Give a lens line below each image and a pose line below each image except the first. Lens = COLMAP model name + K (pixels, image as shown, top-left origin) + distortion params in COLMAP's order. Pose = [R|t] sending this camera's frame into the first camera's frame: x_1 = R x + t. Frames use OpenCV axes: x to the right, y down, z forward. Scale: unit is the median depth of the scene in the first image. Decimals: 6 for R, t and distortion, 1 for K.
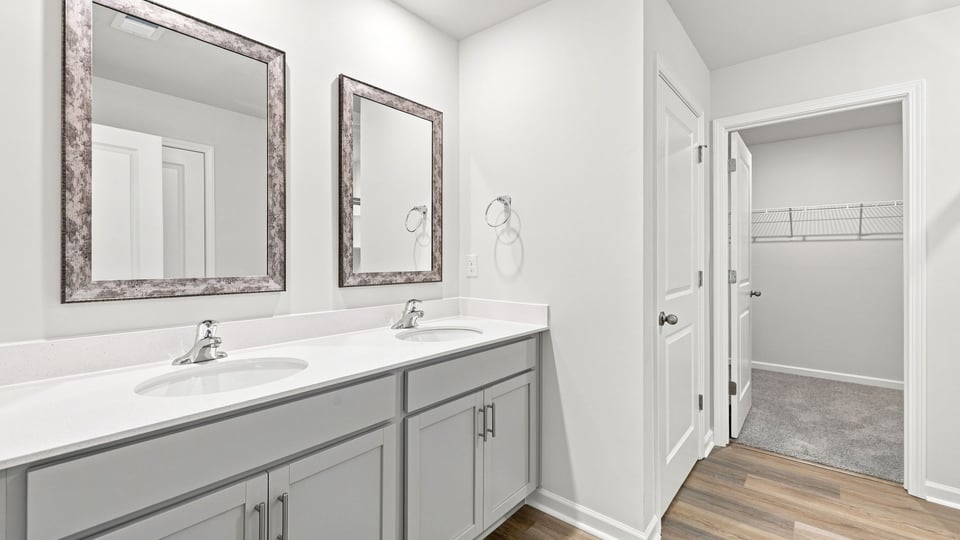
lens RADIAL K [[415.7, 0, 473.8], [0, 415.7, 259.9], [0, 0, 1]] dist [0.015653, -0.000223]
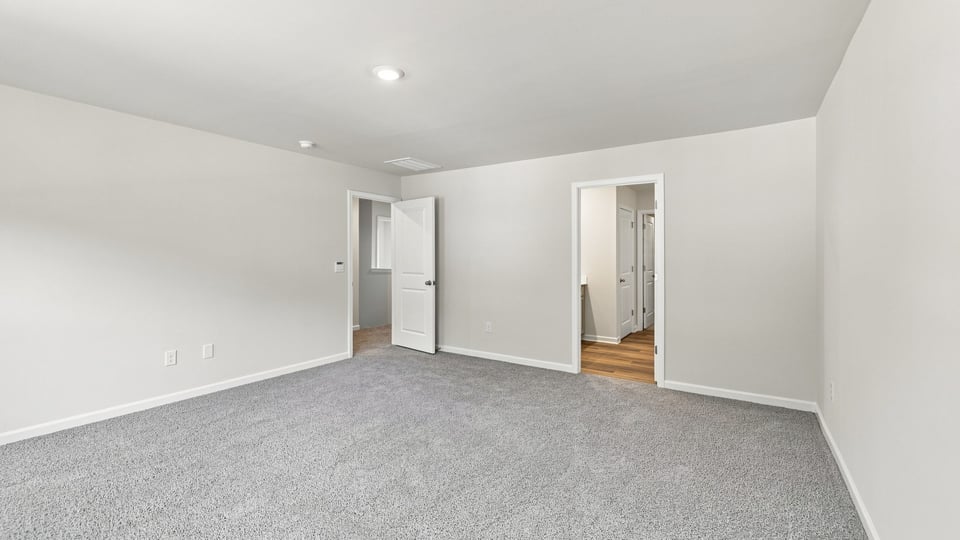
lens RADIAL K [[415.7, 0, 473.8], [0, 415.7, 259.9], [0, 0, 1]] dist [0.015653, -0.000223]
pose [[0.992953, -0.000810, 0.118510, -0.710443], [0.000400, 0.999994, 0.003487, -0.019971], [-0.118512, -0.003415, 0.992947, -1.383156]]
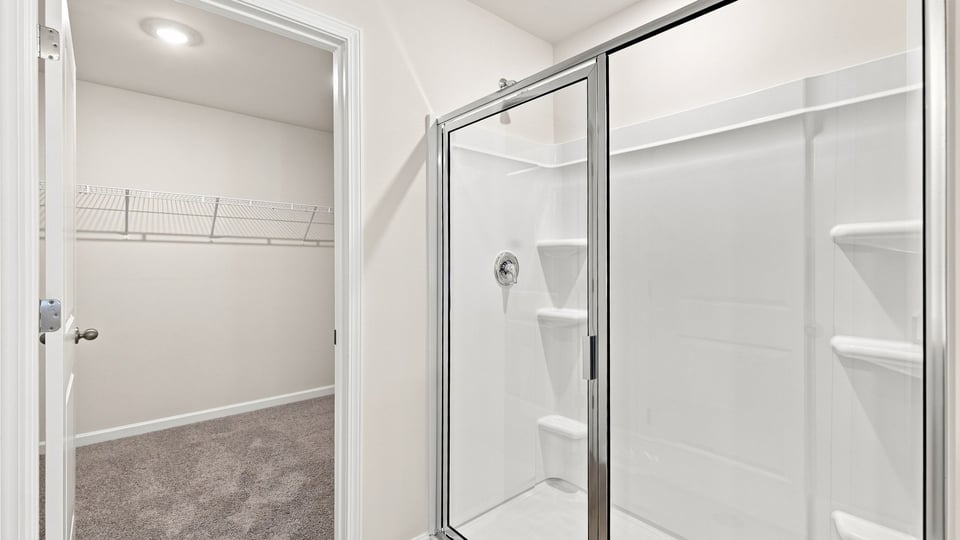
lens RADIAL K [[415.7, 0, 473.8], [0, 415.7, 259.9], [0, 0, 1]] dist [0.015653, -0.000223]
pose [[0.150841, 0.003369, 0.988552, 0.195319], [-0.007048, 0.999972, -0.002332, -0.017178], [-0.988533, -0.006615, 0.150861, 0.392182]]
